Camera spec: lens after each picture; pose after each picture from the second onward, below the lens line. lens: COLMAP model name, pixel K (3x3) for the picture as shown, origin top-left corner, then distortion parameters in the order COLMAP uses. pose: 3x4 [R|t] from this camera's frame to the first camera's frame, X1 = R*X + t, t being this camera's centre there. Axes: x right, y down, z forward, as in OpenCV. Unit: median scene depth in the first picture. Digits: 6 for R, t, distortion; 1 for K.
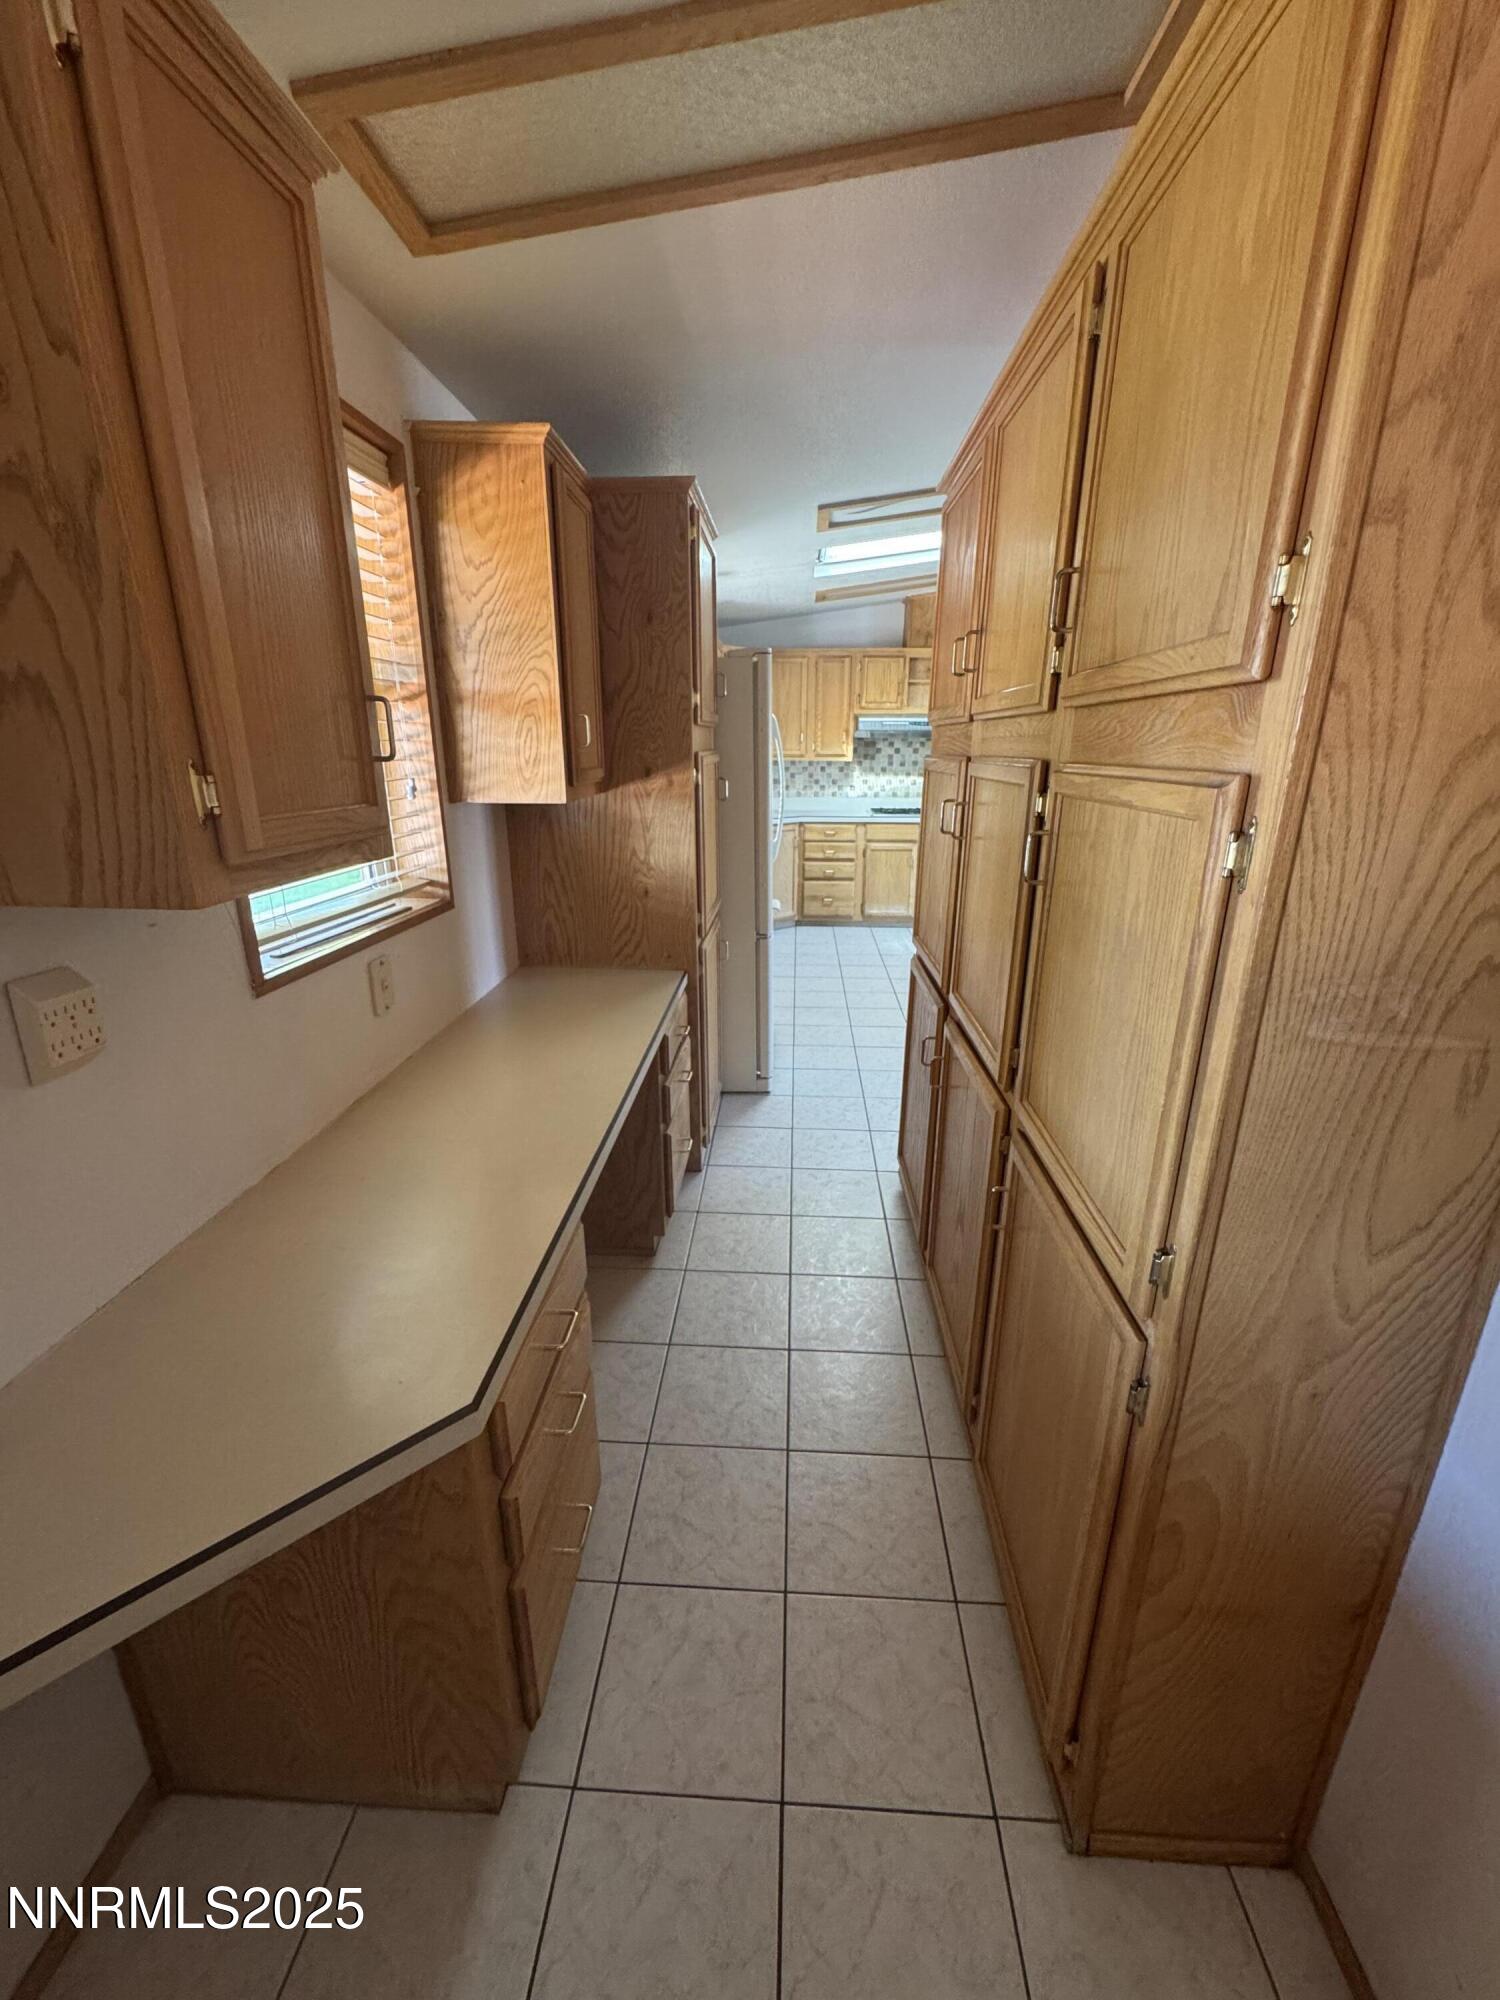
lens RADIAL K [[806.1, 0, 752.2], [0, 806.1, 998.7], [0, 0, 1]] dist [-0.003536, 0.000438]
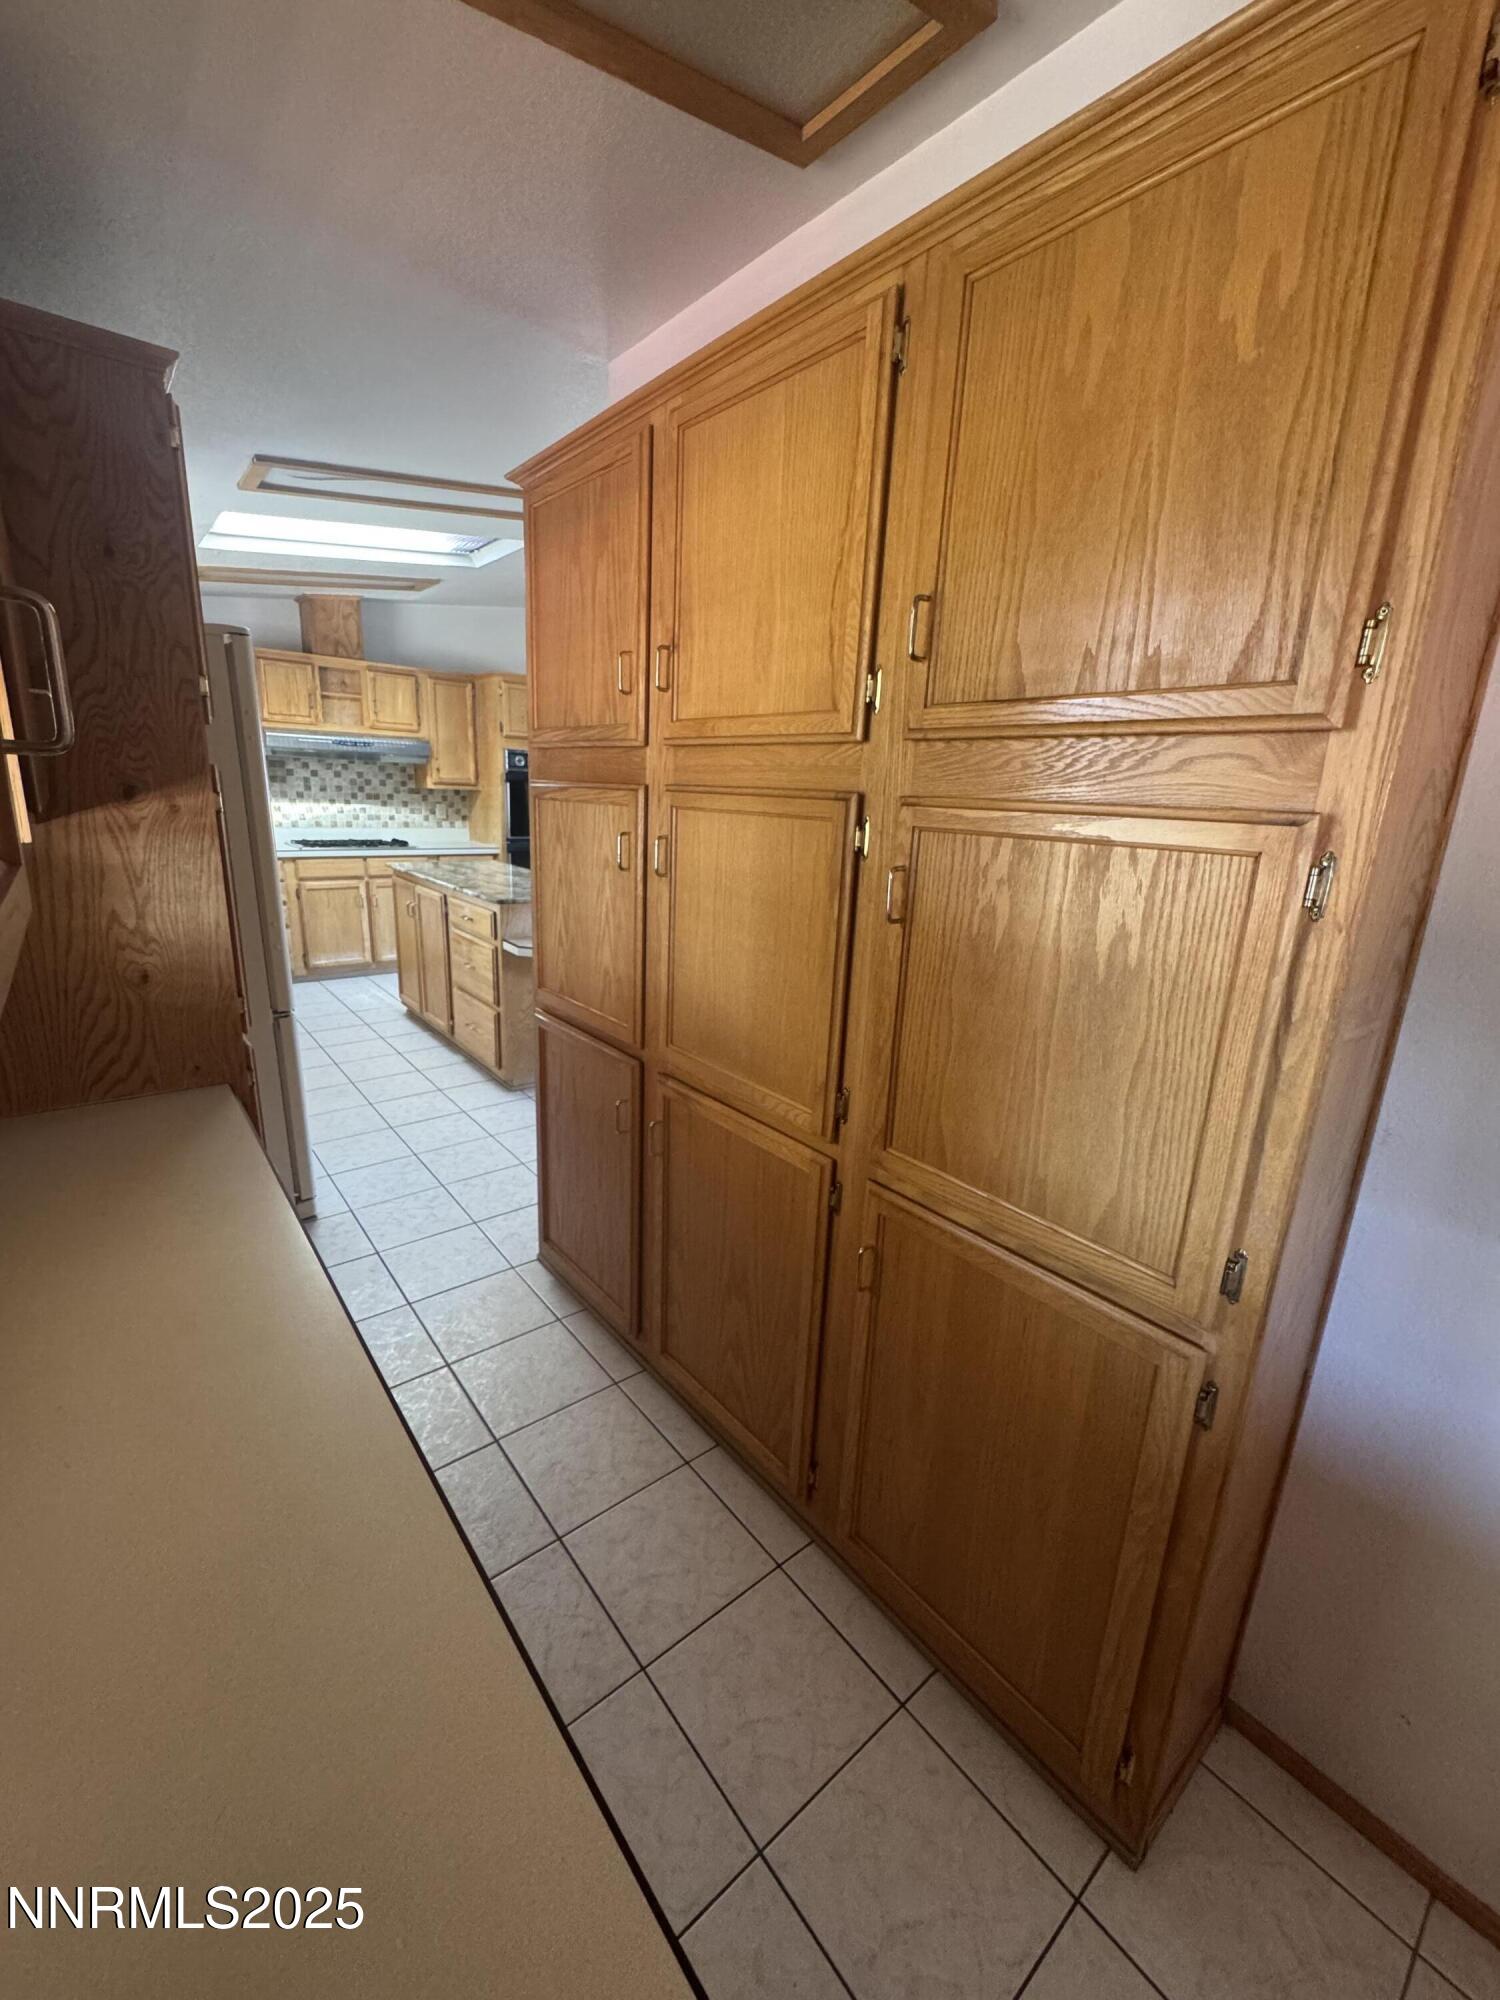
lens RADIAL K [[806.1, 0, 752.2], [0, 806.1, 998.7], [0, 0, 1]] dist [-0.003536, 0.000438]
pose [[0.735321, -0.143273, 0.662401, -0.084103], [0.165323, 0.985792, 0.029699, -0.022398], [-0.657245, 0.087672, 0.748560, 0.083381]]
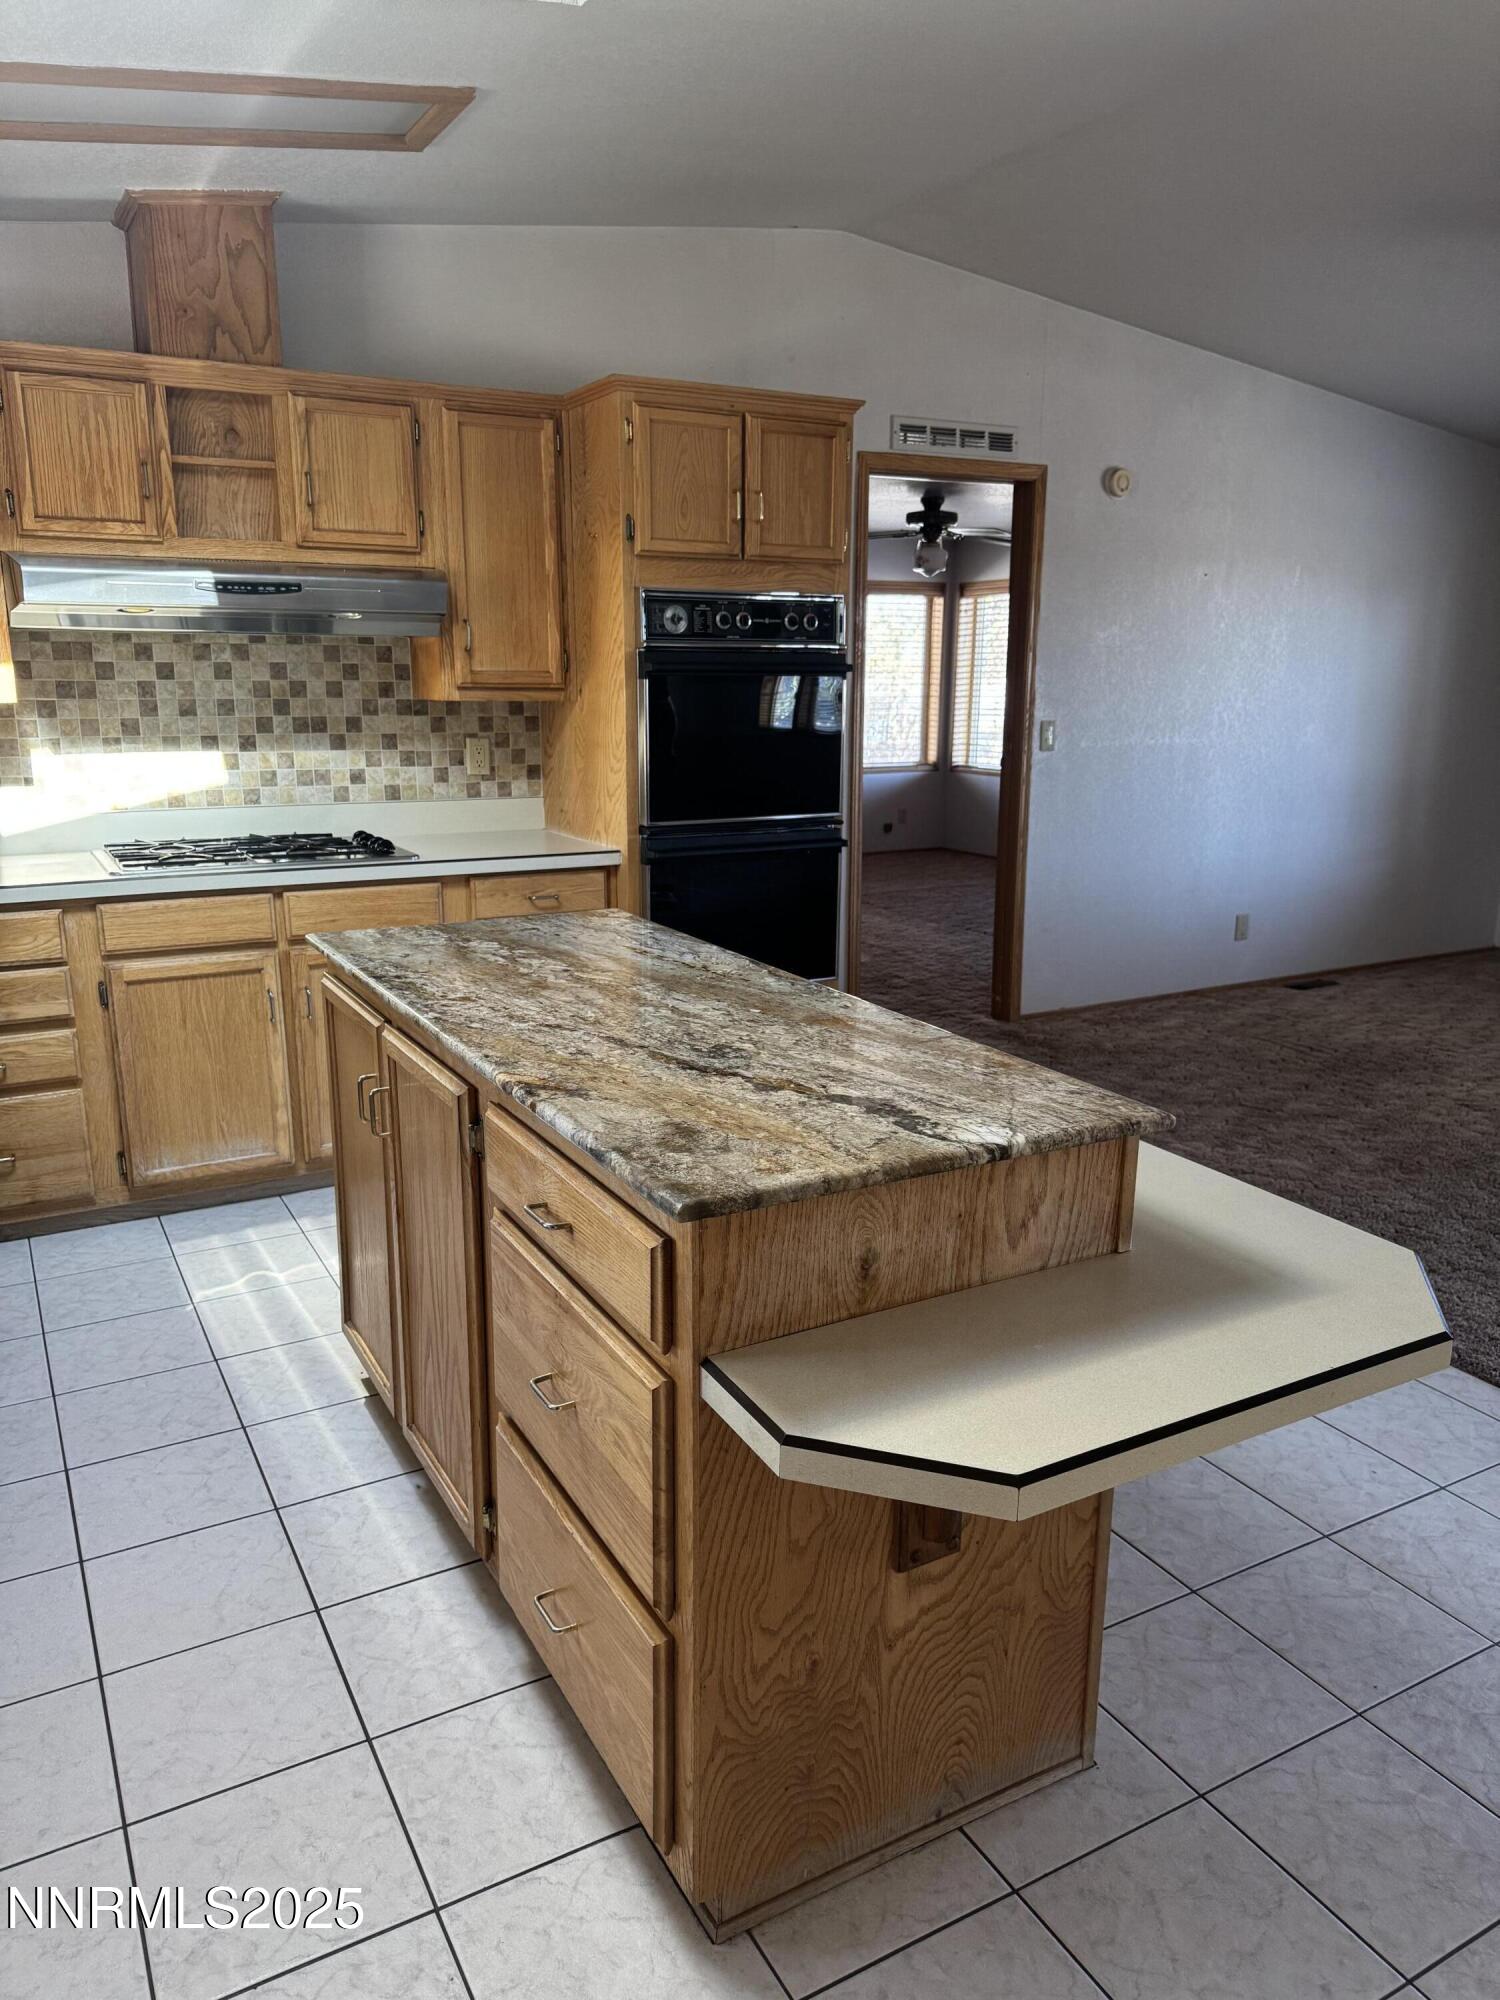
lens RADIAL K [[1397.3, 0, 746.1], [0, 1397.3, 1009.3], [0, 0, 1]] dist [0.132491, -0.269758]
pose [[0.846182, -0.124799, 0.518074, 0.066604], [0.160757, 0.986680, -0.024886, -0.125744], [-0.508068, 0.104342, 0.854974, 0.422018]]
